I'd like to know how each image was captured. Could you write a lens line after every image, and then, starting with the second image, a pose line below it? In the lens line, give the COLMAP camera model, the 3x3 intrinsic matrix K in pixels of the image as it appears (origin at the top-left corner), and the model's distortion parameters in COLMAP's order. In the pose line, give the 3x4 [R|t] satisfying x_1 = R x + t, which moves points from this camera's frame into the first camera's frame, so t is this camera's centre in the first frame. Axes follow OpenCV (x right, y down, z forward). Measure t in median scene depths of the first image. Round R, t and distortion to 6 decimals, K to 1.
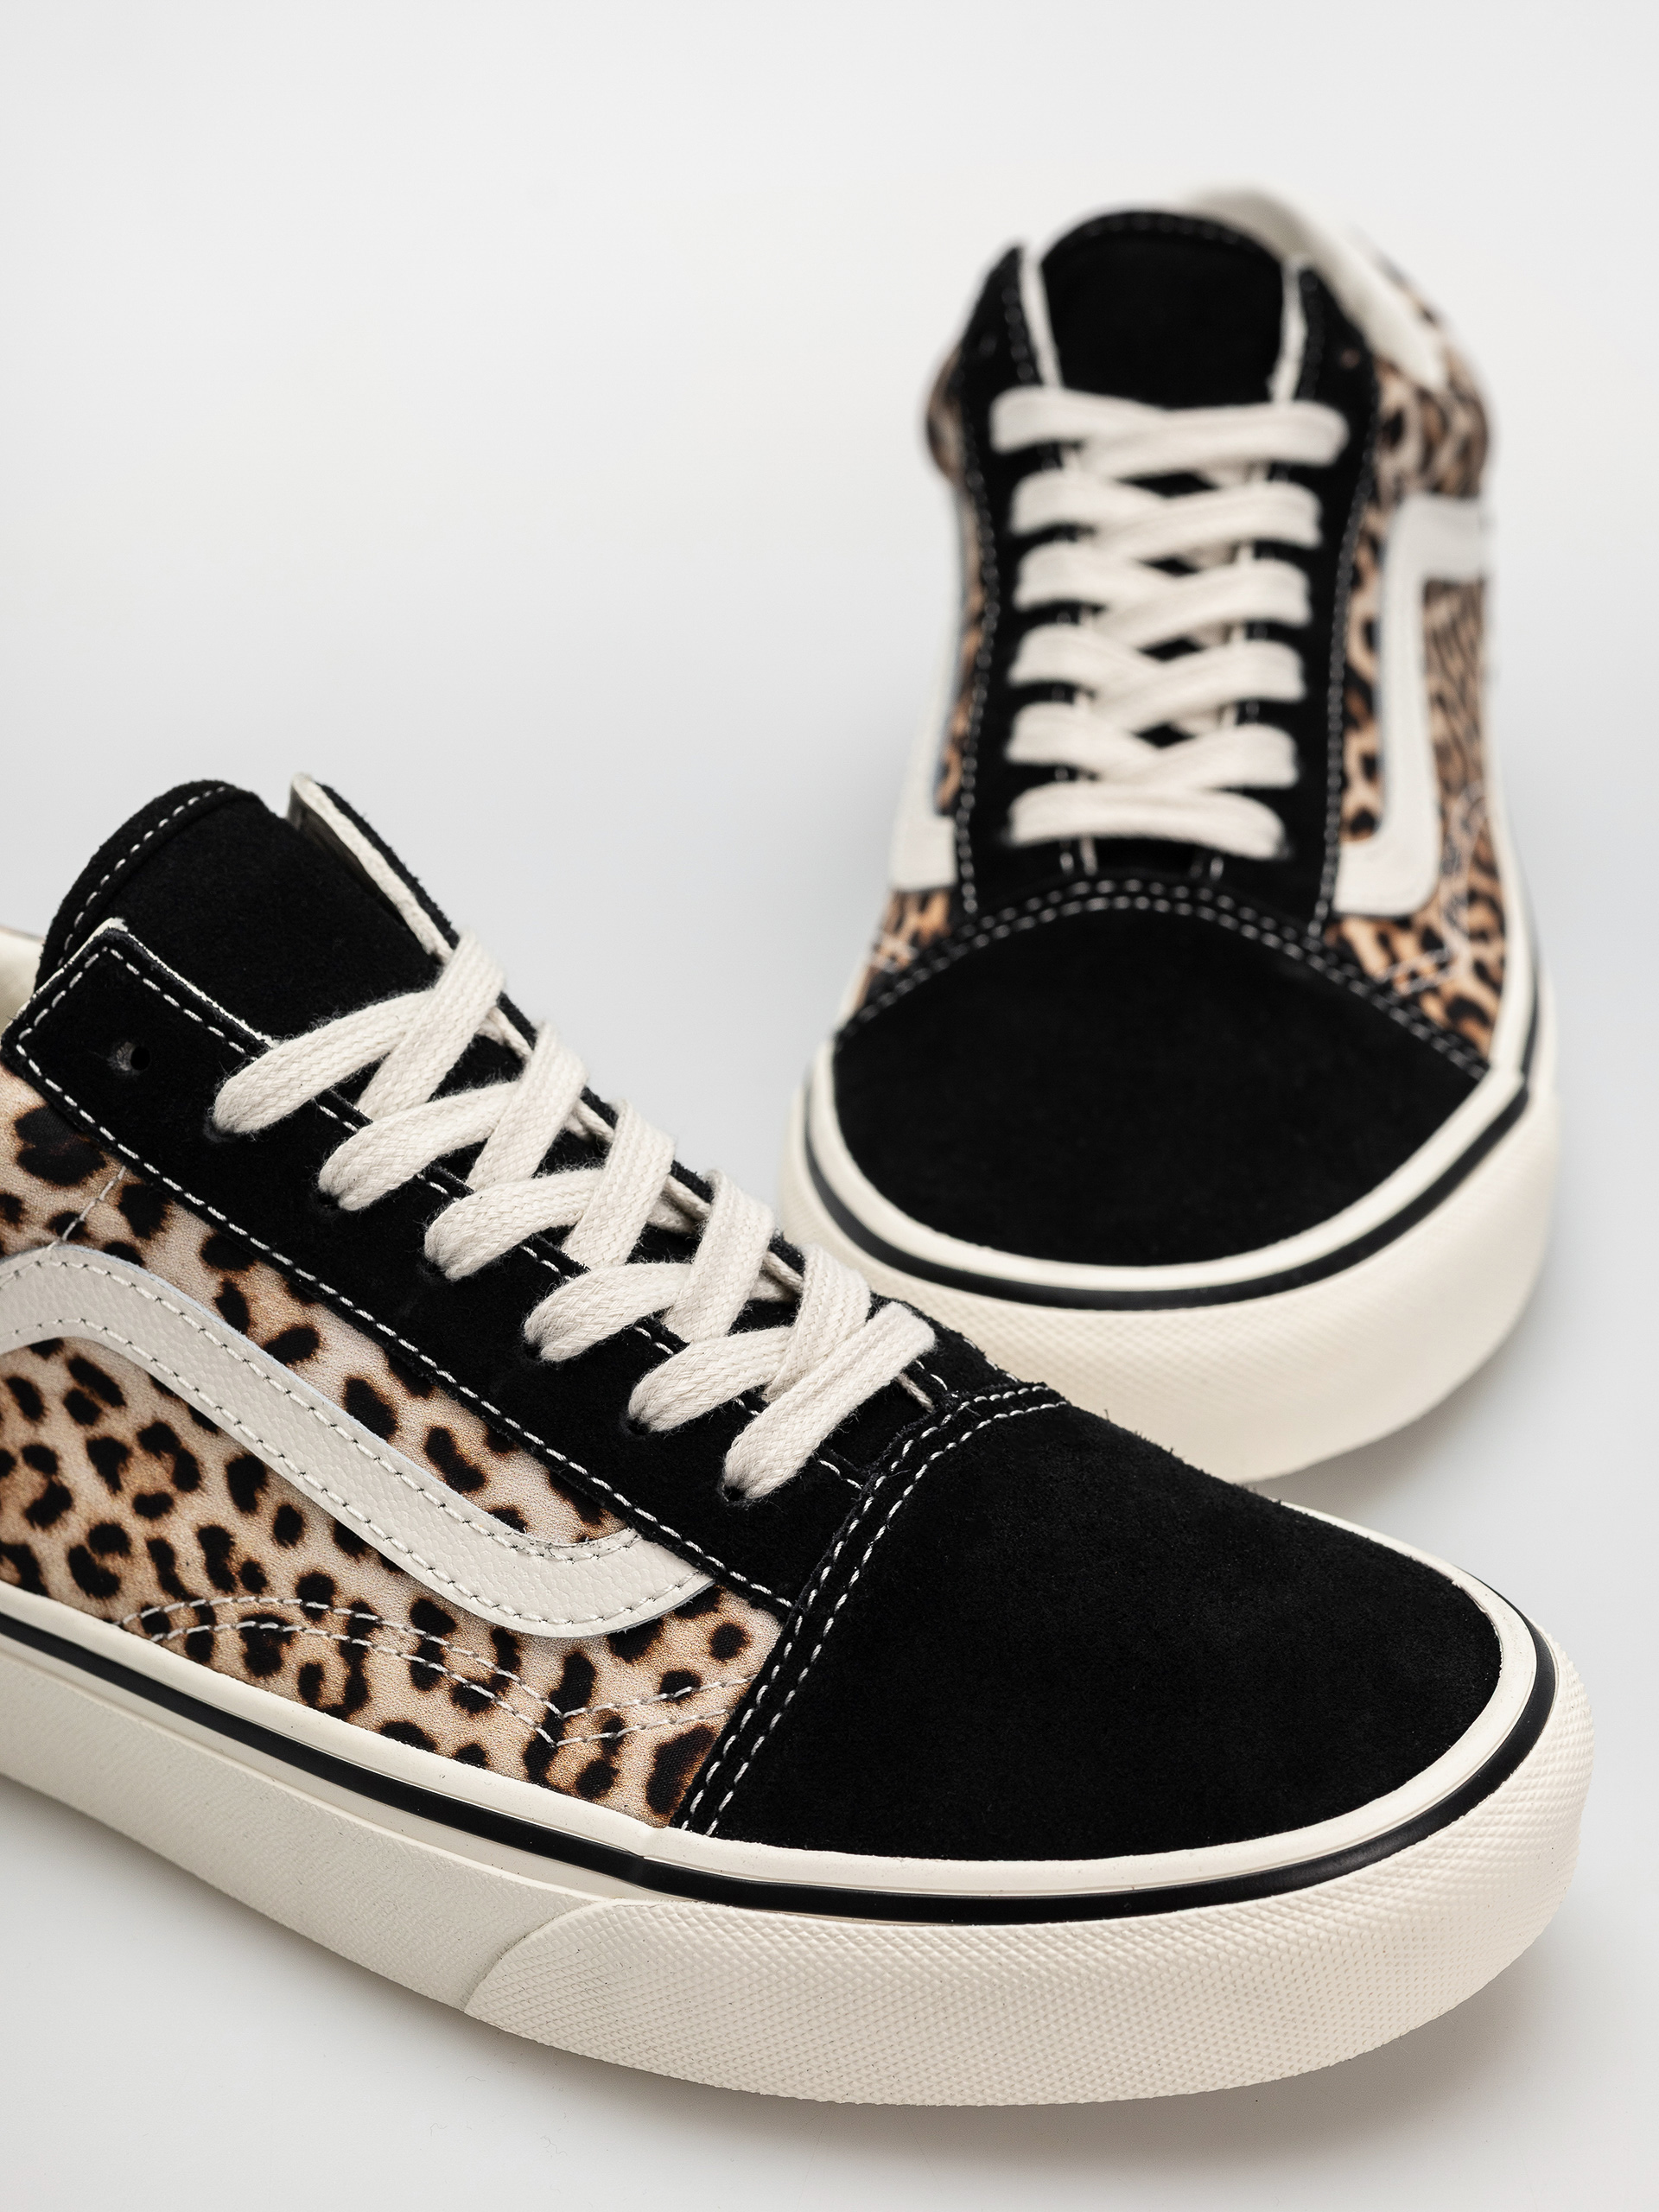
lens RADIAL K [[6546.4, 0, 829.5], [0, 6546.4, 1104.6], [0, 0, 1]] dist [-0.092087, 0.000000]
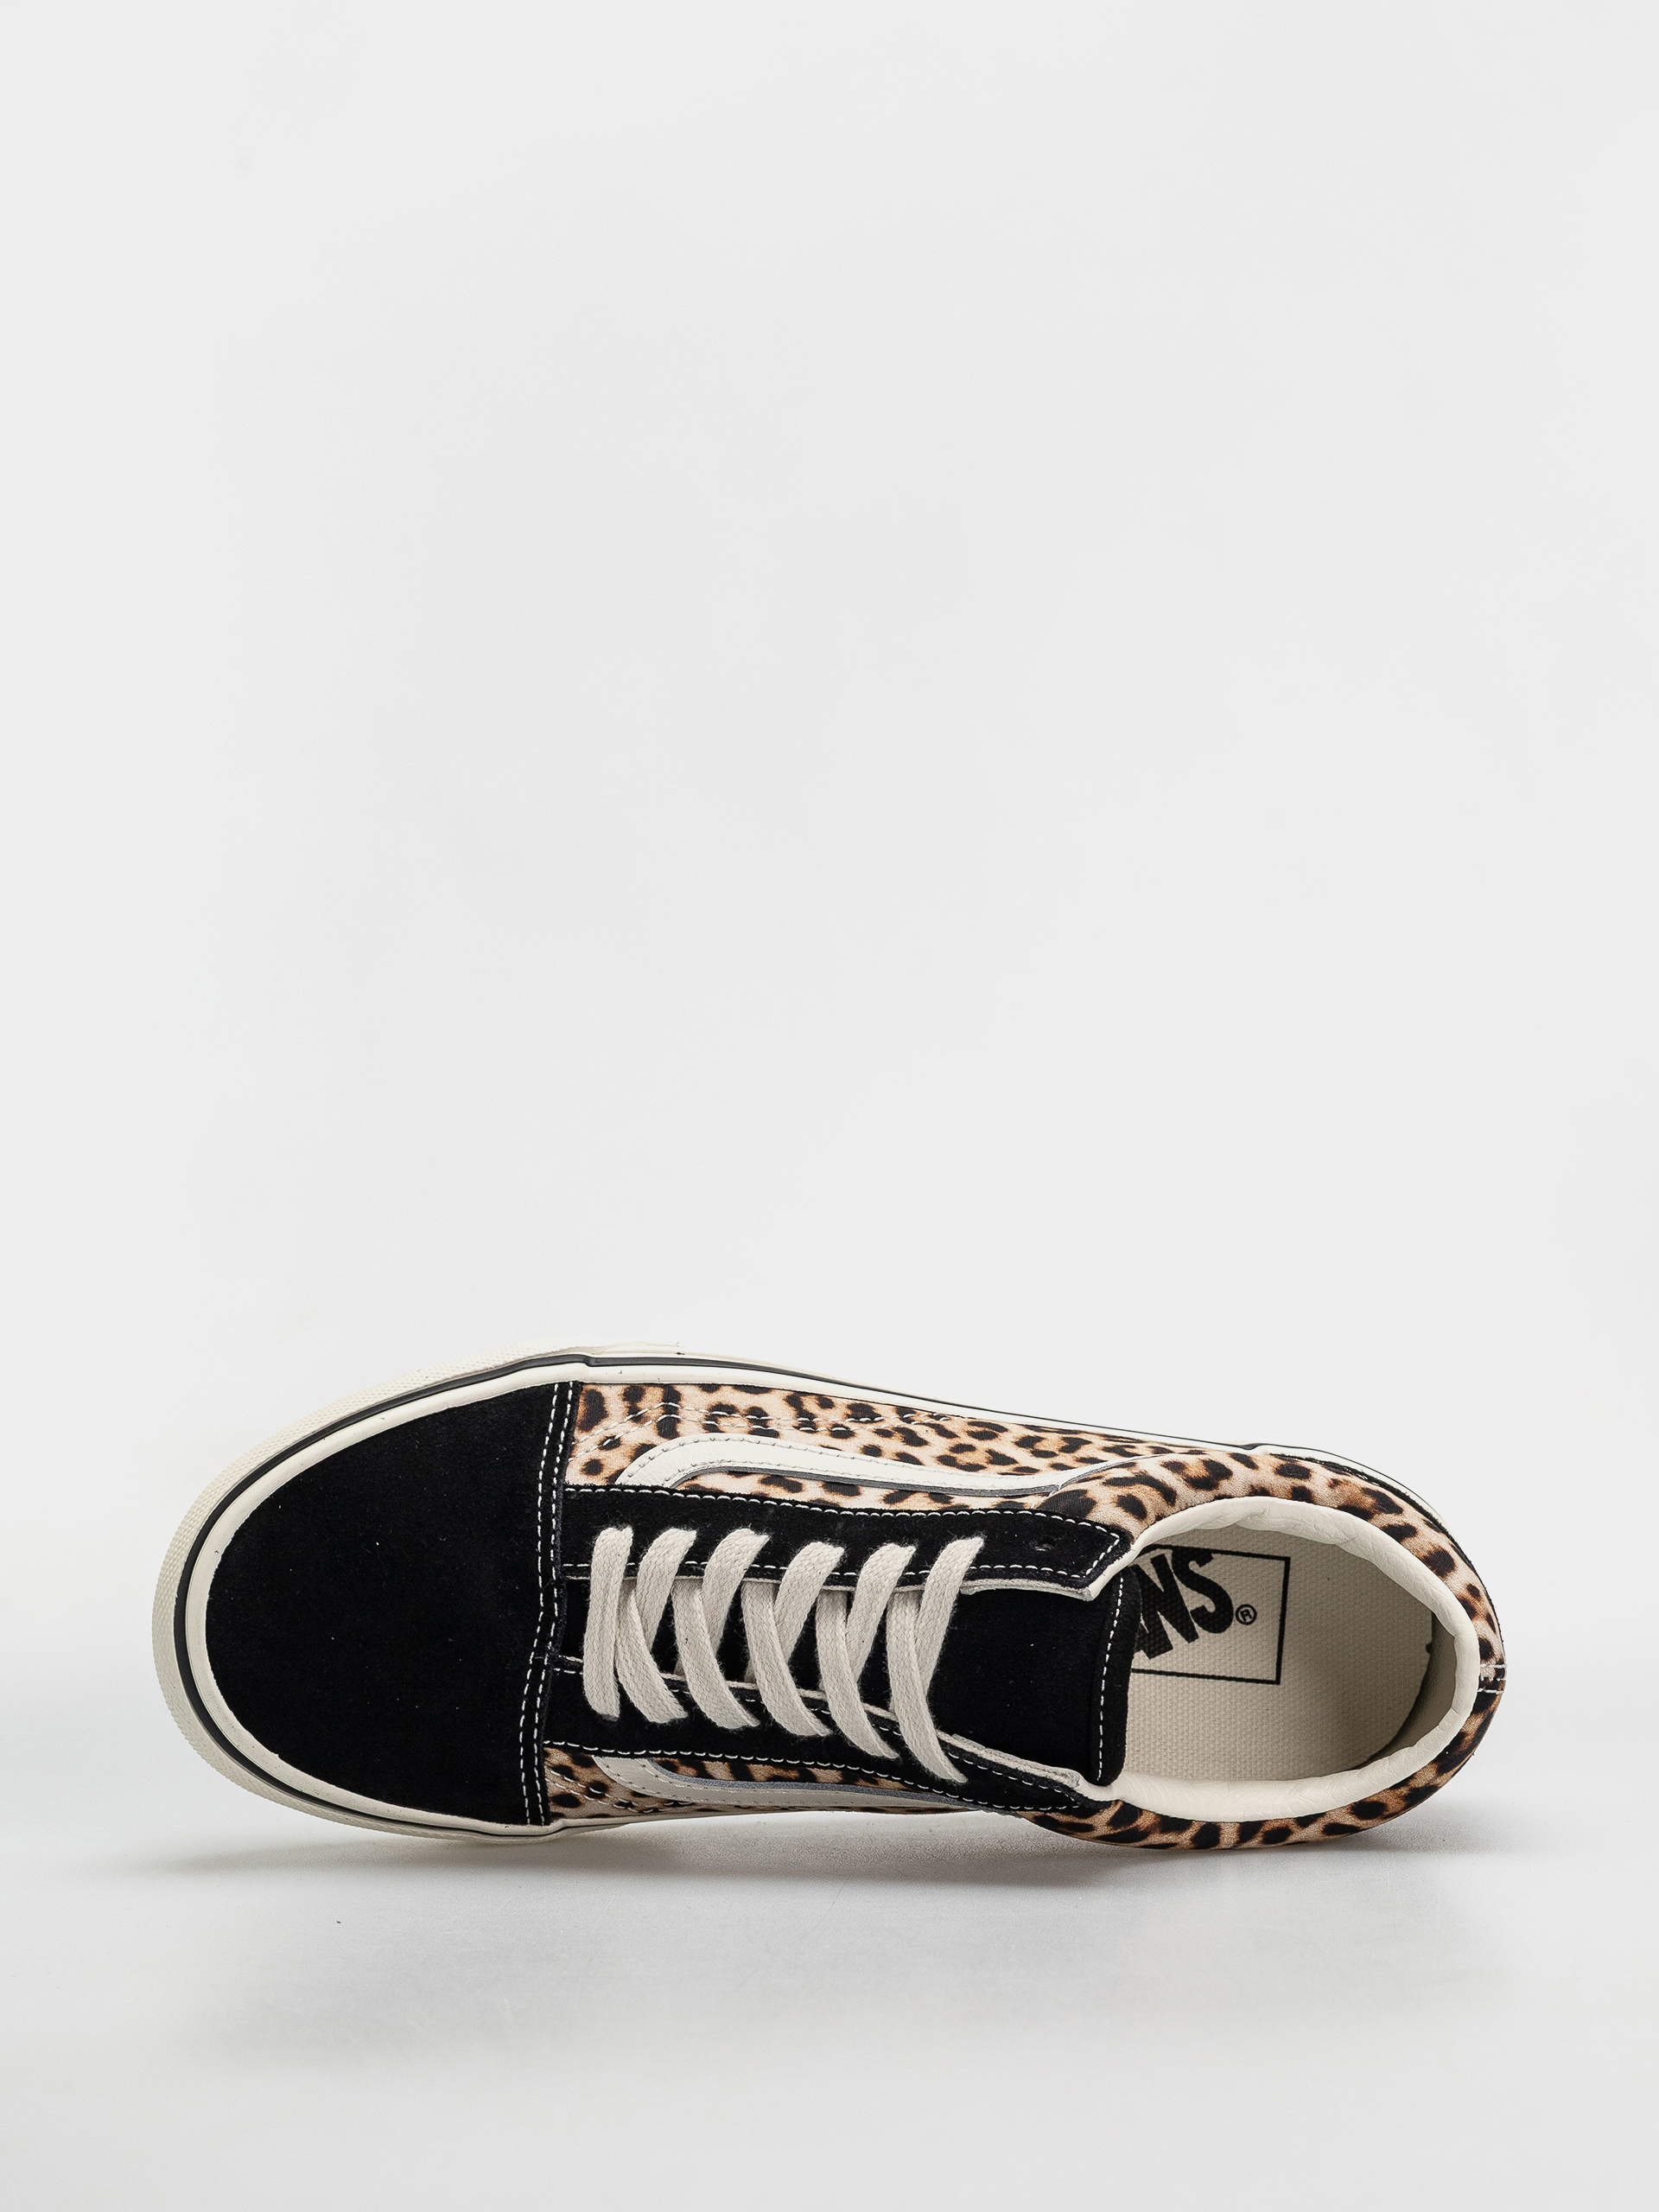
lens RADIAL K [[6546.4, 0, 830.9], [0, 6546.4, 1106.5], [0, 0, 1]] dist [-0.092087, 0.000000]
pose [[-0.875607, 0.476752, -0.077582, 0.018946], [-0.316556, -0.445074, 0.837676, -1.374116], [0.364834, 0.758035, 0.540629, -0.020822]]
